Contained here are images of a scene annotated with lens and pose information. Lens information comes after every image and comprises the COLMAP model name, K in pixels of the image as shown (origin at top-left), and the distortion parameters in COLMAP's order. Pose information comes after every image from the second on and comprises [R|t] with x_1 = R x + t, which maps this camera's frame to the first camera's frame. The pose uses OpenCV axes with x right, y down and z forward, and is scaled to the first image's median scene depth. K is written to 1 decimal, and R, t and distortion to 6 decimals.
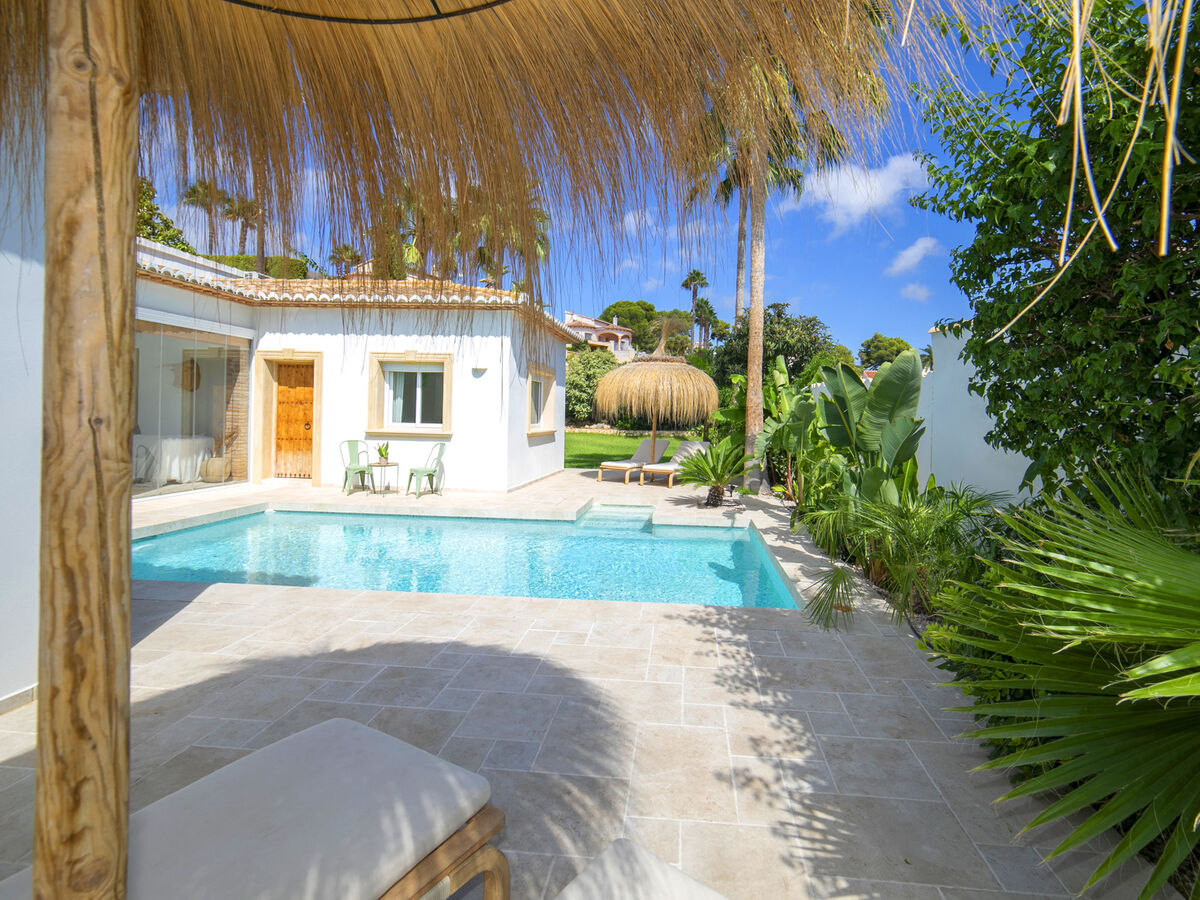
lens RADIAL K [[568.0, 0, 649.3], [0, 568.0, 435.2], [0, 0, 1]] dist [0.017426, 0.000158]
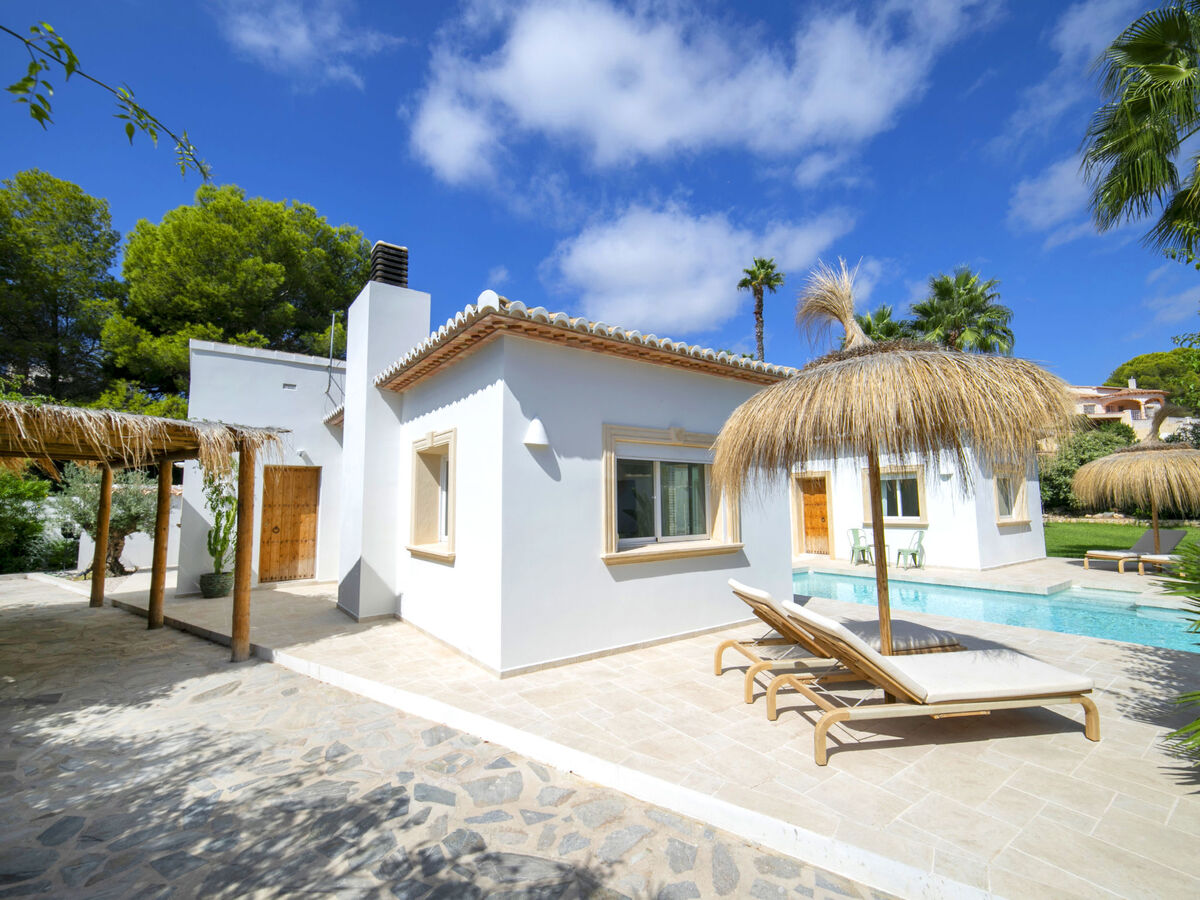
lens RADIAL K [[534.8, 0, 596.8], [0, 534.8, 453.0], [0, 0, 1]] dist [-0.007251, 0.003189]
pose [[0.640679, -0.106062, -0.760448, 0.123188], [0.000659, 0.990489, -0.137591, 0.004256], [0.767809, 0.087651, 0.634655, -0.399062]]
